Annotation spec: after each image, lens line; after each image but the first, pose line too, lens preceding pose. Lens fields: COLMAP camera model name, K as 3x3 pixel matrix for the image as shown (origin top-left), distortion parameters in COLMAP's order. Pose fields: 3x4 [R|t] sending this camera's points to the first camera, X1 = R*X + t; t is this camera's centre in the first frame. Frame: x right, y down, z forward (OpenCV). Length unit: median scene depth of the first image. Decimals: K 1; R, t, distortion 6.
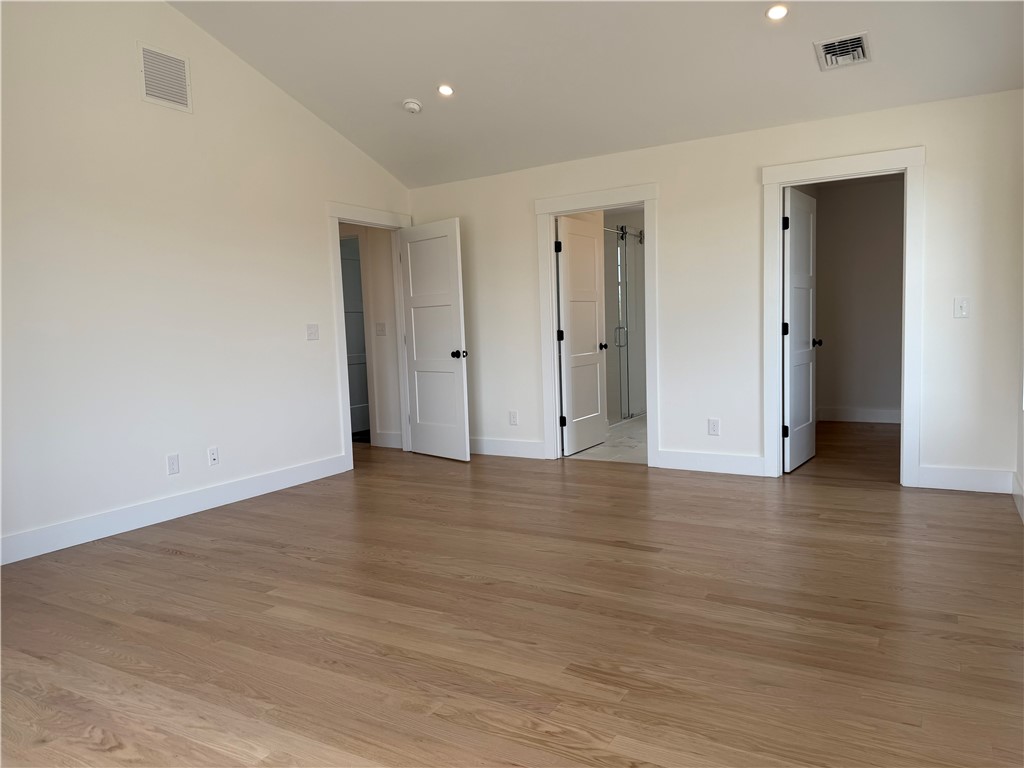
lens RADIAL K [[741.6, 0, 512.0], [0, 741.6, 384.0], [0, 0, 1]] dist [-0.008990, -0.004130]
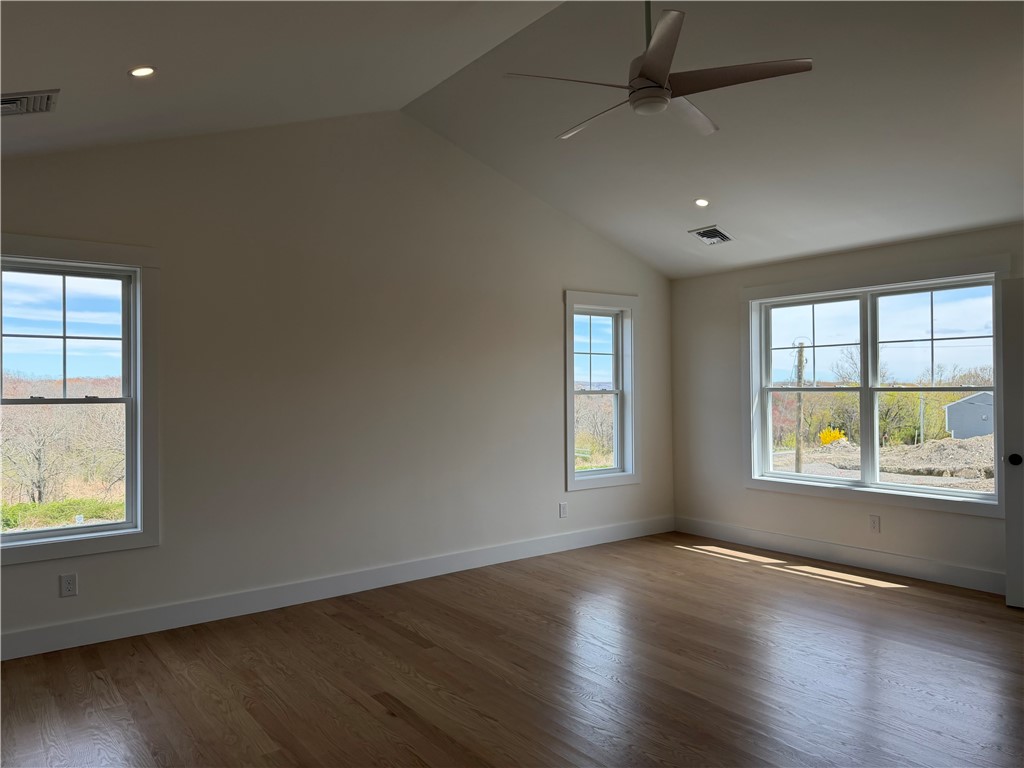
lens RADIAL K [[741.6, 0, 512.0], [0, 741.6, 384.0], [0, 0, 1]] dist [-0.008990, -0.004130]
pose [[-0.924600, 0.048966, 0.377779, -0.332122], [0.076455, 0.995379, 0.058104, -0.206356], [-0.373188, 0.082606, -0.924071, 1.837163]]
